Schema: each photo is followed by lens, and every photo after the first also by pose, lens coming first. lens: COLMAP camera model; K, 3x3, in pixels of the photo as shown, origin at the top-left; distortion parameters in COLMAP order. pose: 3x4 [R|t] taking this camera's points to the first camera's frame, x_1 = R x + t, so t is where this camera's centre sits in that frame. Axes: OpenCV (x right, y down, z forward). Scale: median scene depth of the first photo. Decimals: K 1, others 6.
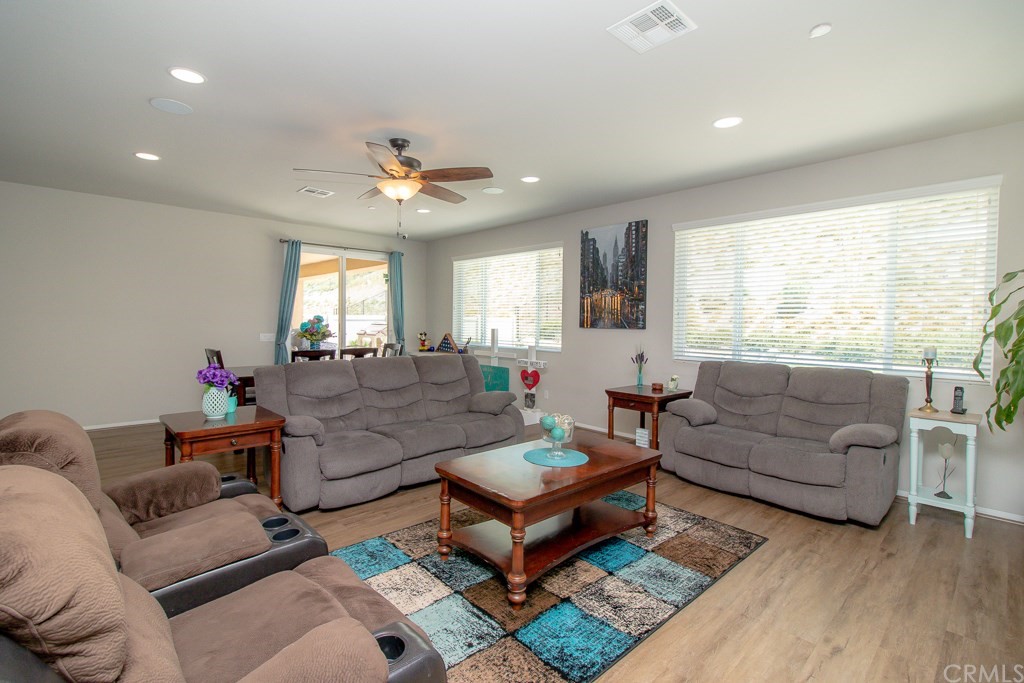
lens RADIAL K [[472.9, 0, 508.4], [0, 472.9, 339.1], [0, 0, 1]] dist [0.000955, 0.000137]
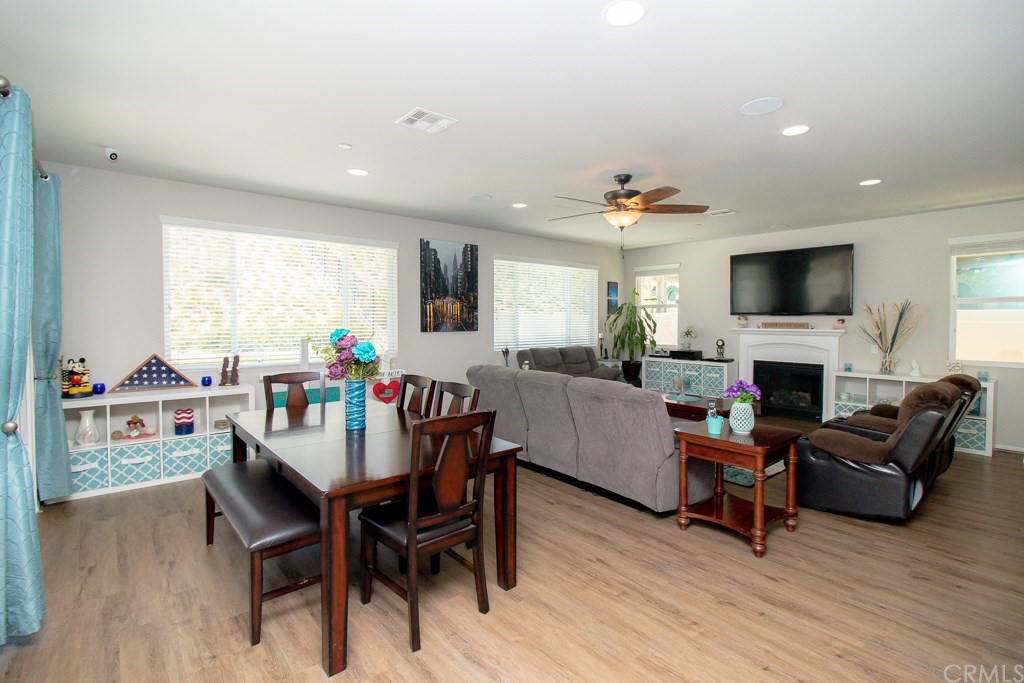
lens RADIAL K [[472.9, 0, 505.8], [0, 472.9, 338.6], [0, 0, 1]] dist [0.000955, 0.000137]
pose [[0.050269, -0.055571, 0.997189, -0.925783], [0.036562, 0.997884, 0.053767, -0.061937], [-0.998066, 0.033757, 0.052194, 0.804919]]
